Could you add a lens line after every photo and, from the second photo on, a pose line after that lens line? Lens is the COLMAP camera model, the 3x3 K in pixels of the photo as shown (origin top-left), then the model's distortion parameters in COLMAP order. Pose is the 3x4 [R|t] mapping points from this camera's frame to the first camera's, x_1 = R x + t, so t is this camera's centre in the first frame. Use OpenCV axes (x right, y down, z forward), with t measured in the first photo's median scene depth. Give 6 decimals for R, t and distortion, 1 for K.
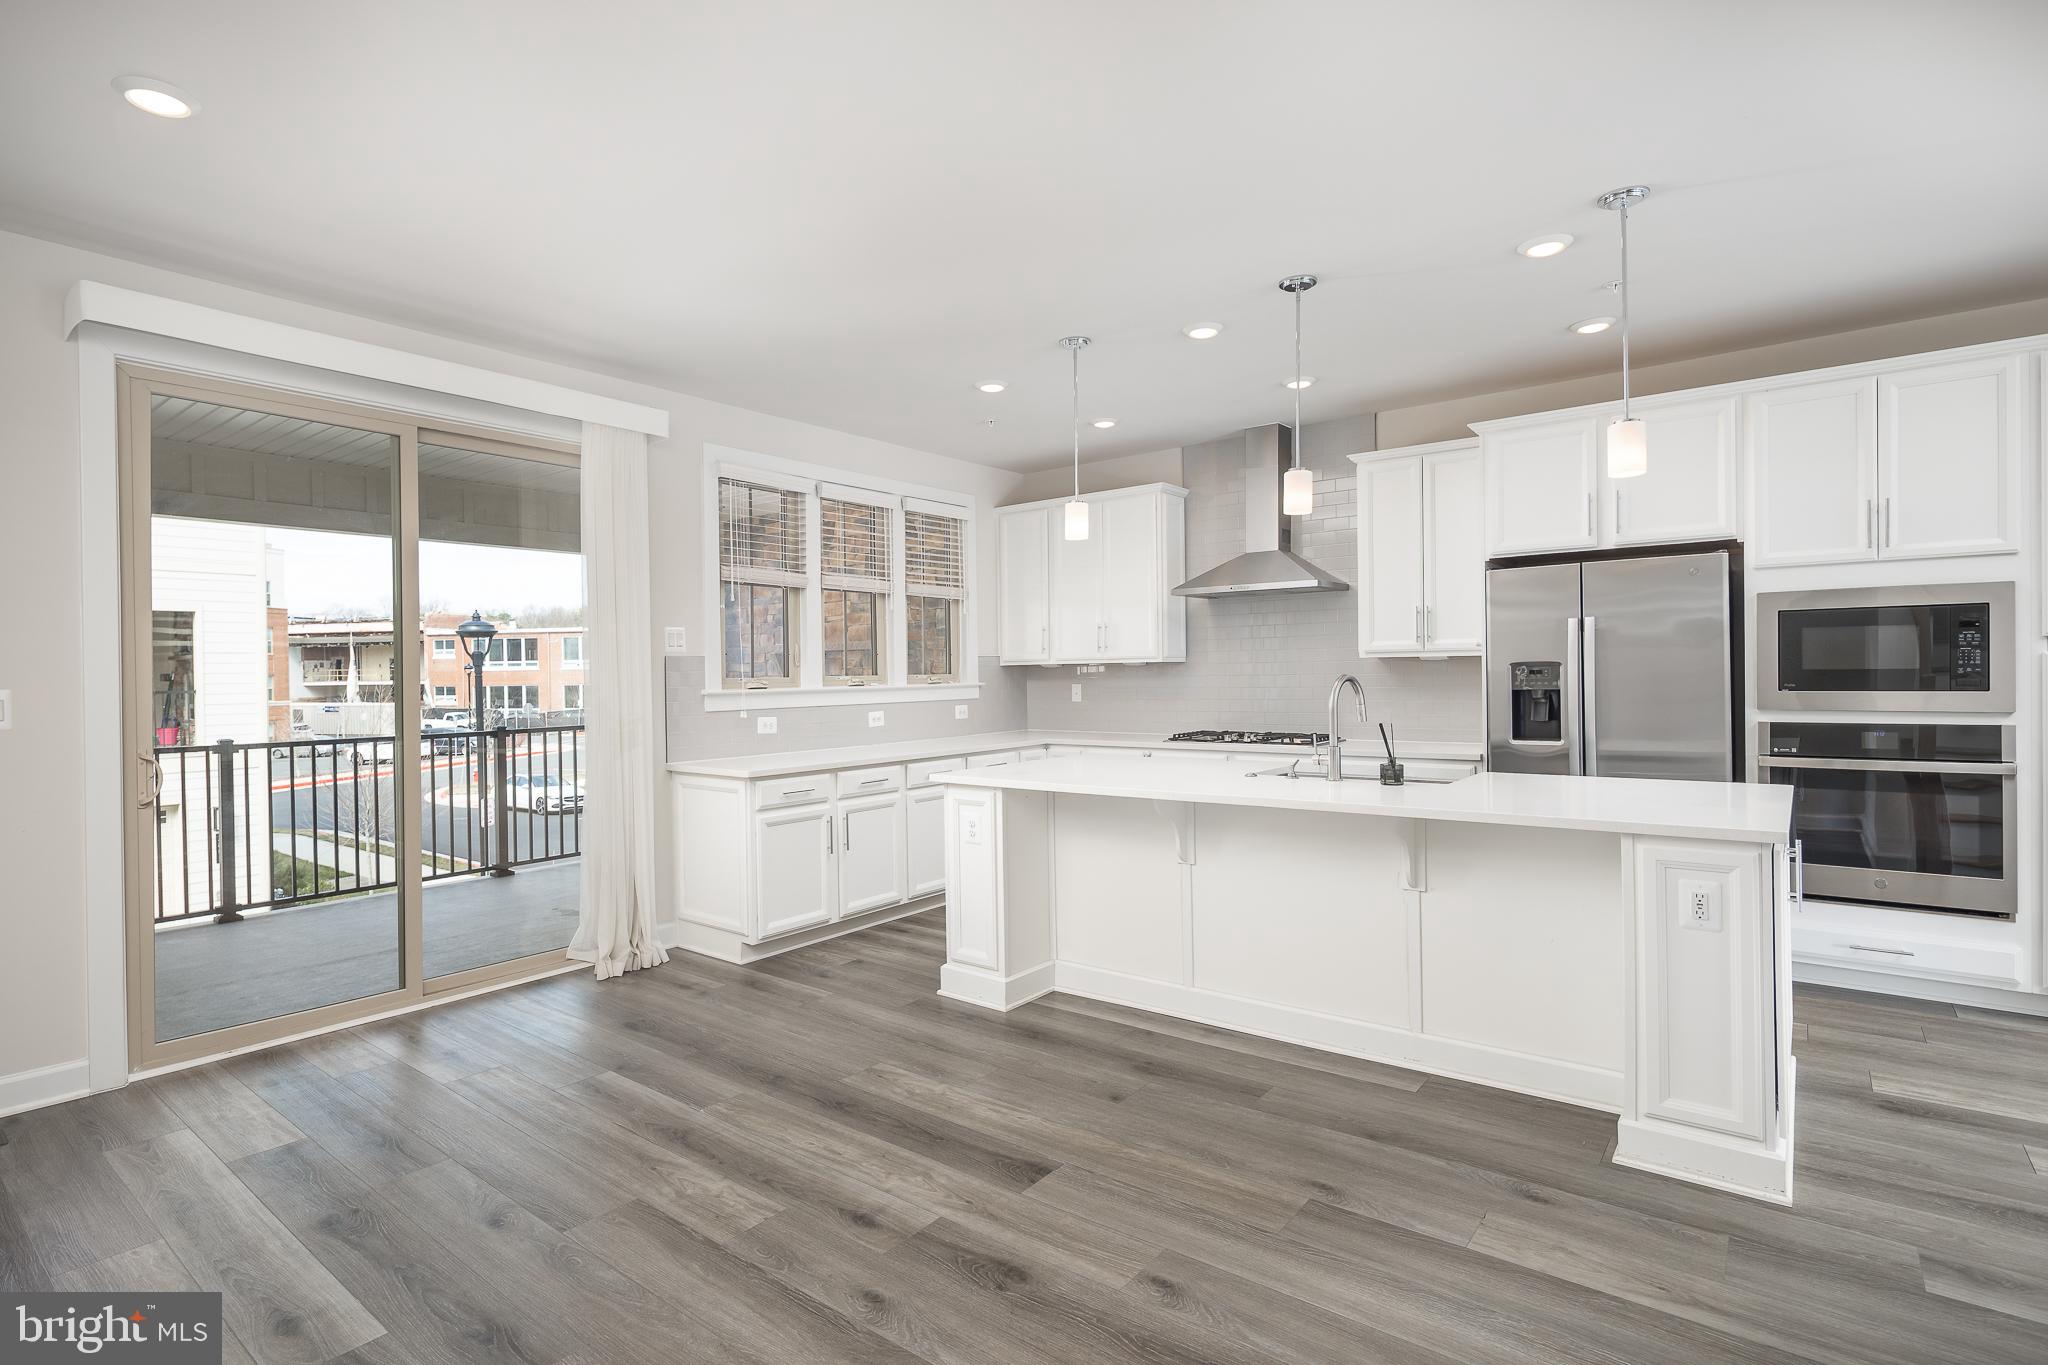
lens RADIAL K [[1001.2, 0, 1014.4], [0, 1001.2, 659.8], [0, 0, 1]] dist [0.000856, -0.001186]
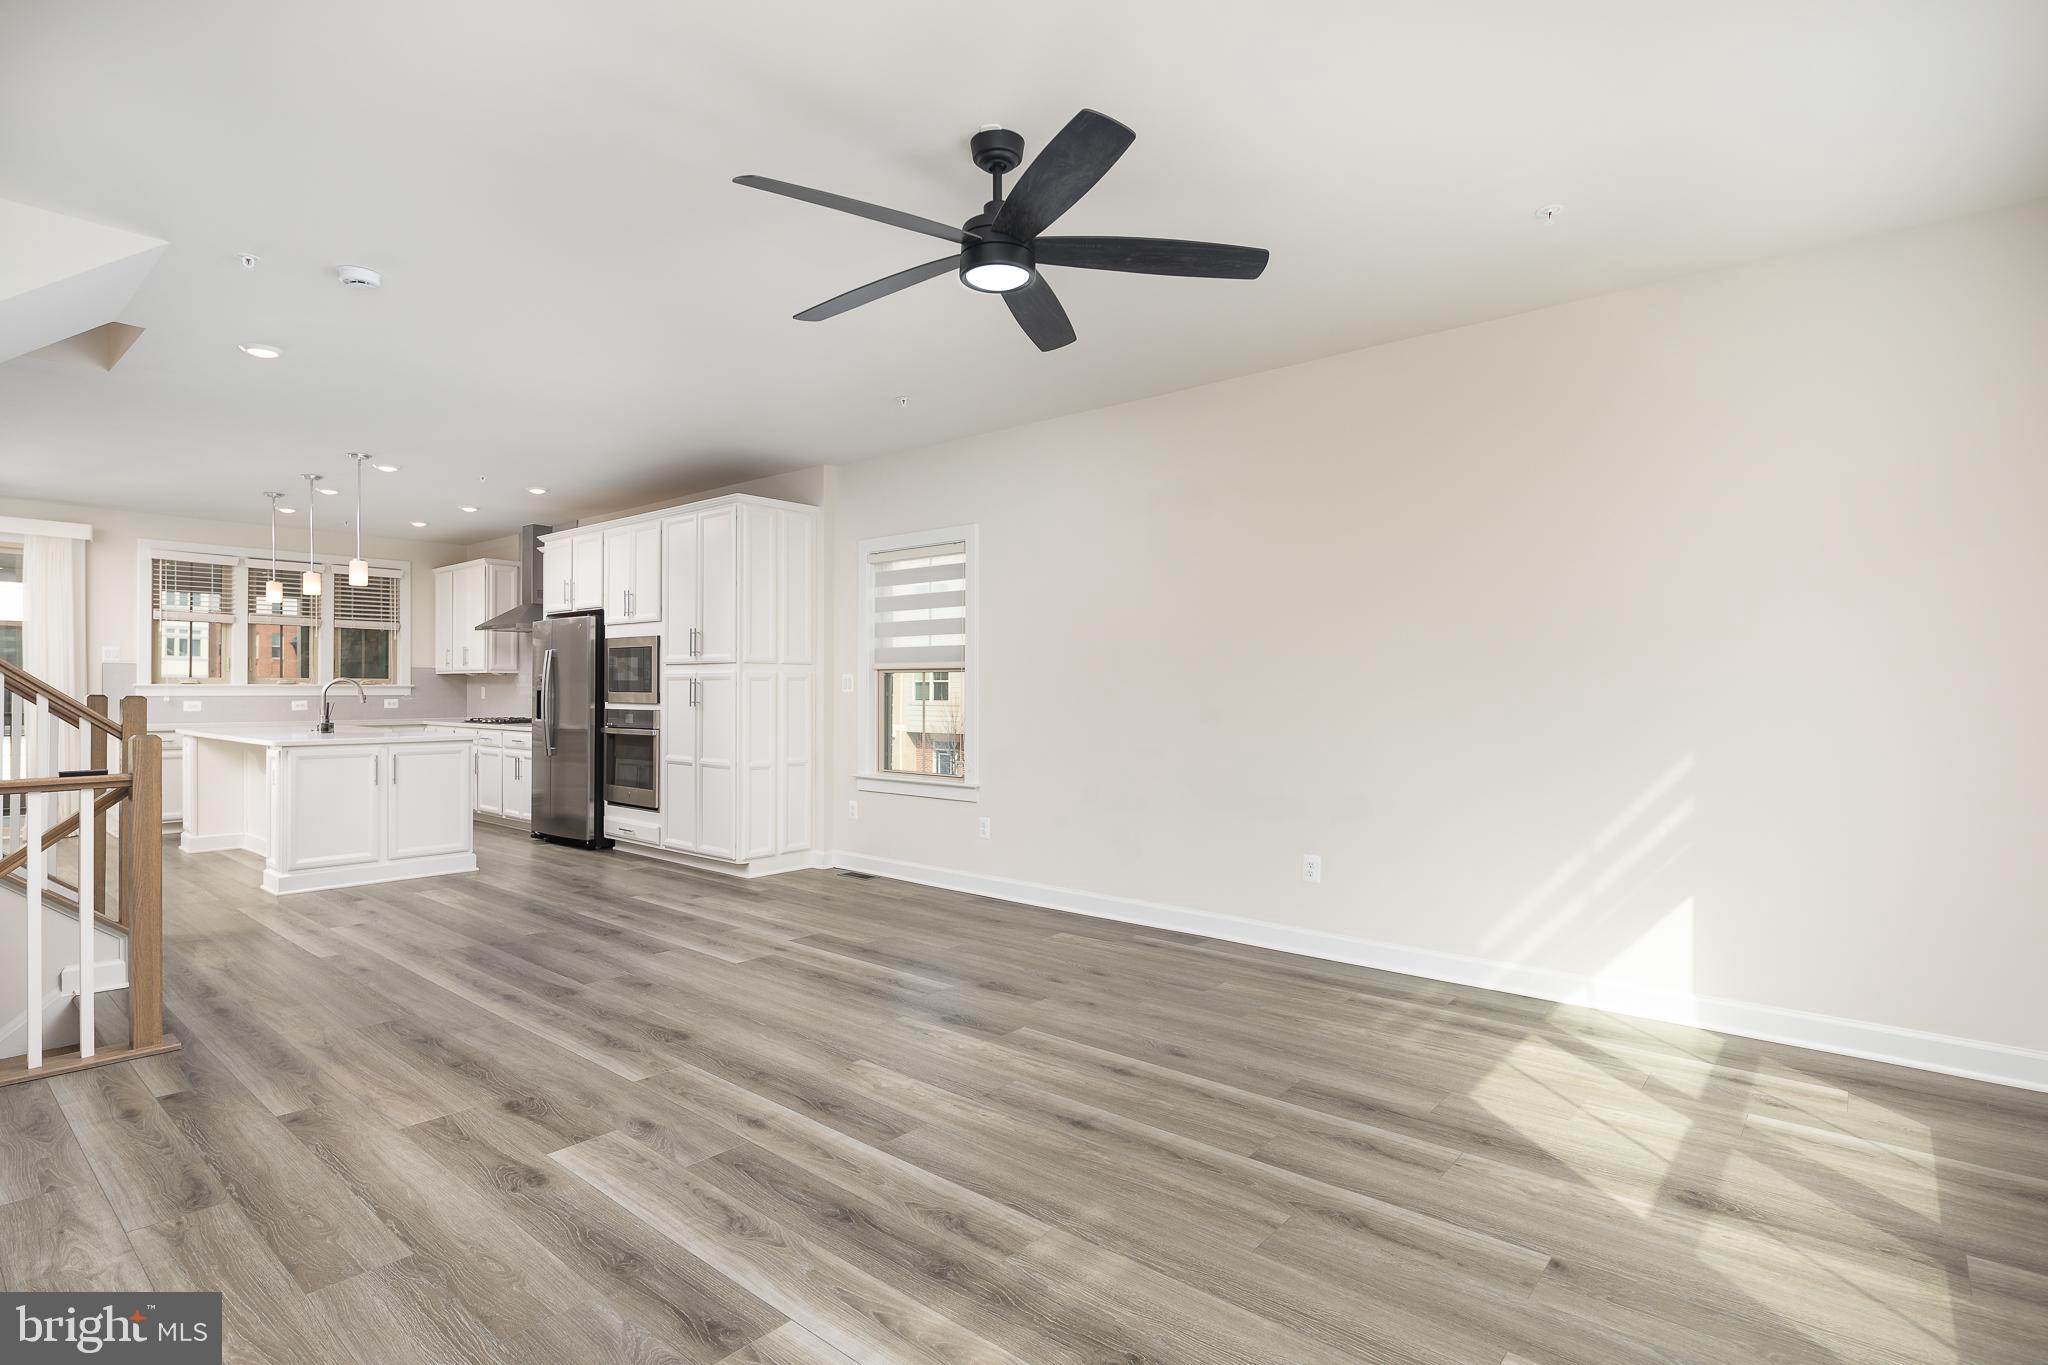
lens RADIAL K [[1008.4, 0, 1005.0], [0, 1008.4, 687.9], [0, 0, 1]] dist [0.001495, -0.000226]
pose [[0.998378, 0.017569, -0.054159, 1.668231], [-0.016919, 0.999779, 0.012445, -0.012175], [0.054366, -0.011508, 0.998455, -0.840819]]
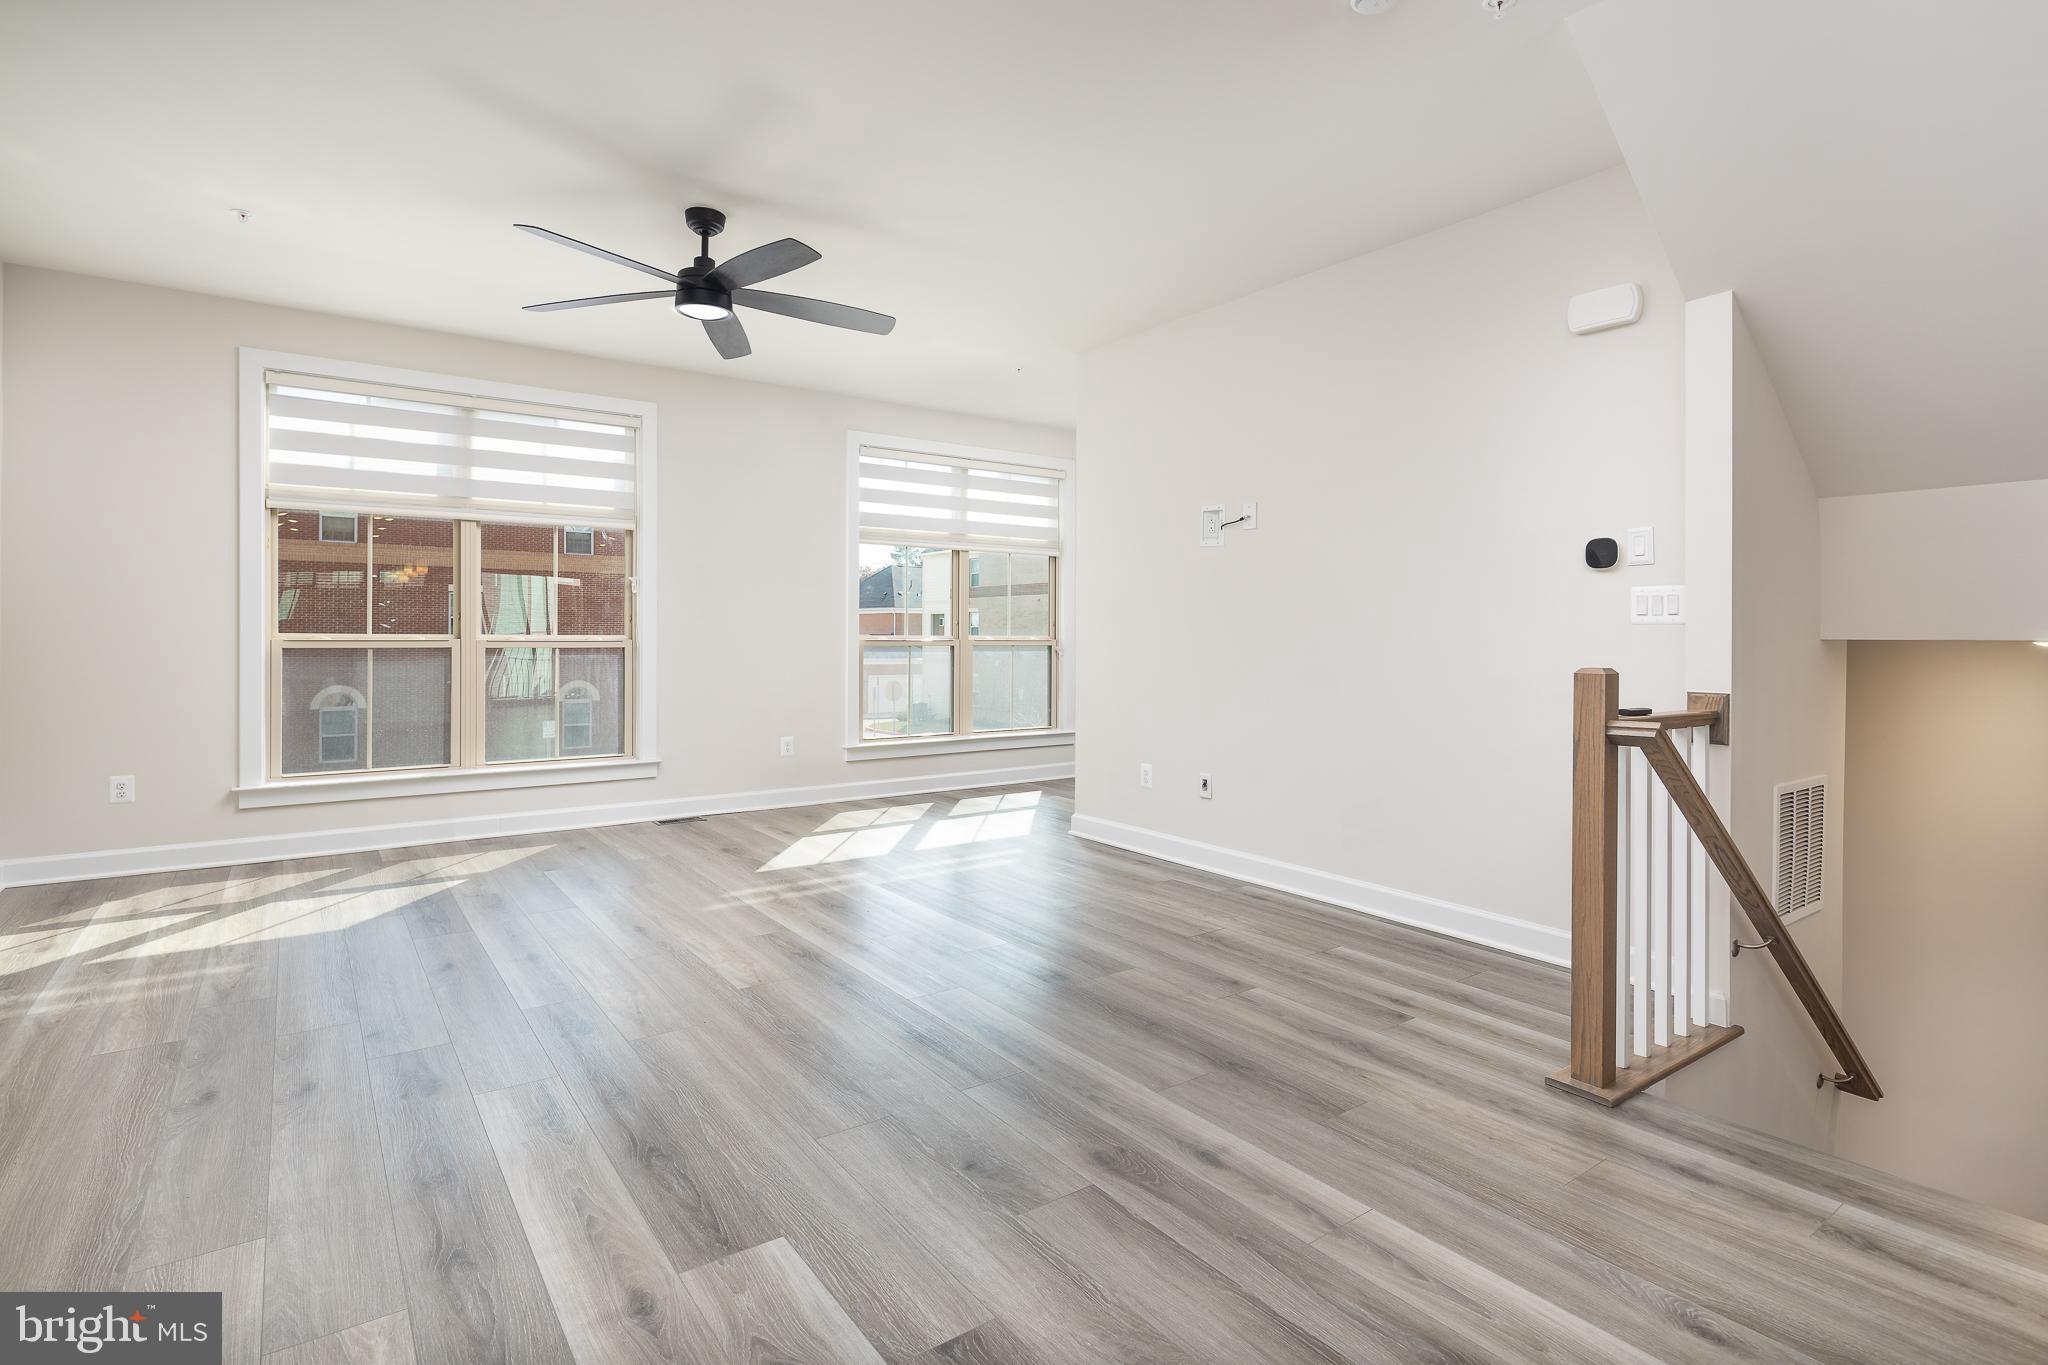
lens RADIAL K [[995.3, 0, 1012.4], [0, 995.3, 638.4], [0, 0, 1]] dist [0.000147, -0.001523]
pose [[-0.960027, 0.007802, 0.279798, 1.050630], [0.004084, 0.999895, -0.013869, 0.040660], [-0.279877, -0.012172, -0.959959, 0.750449]]
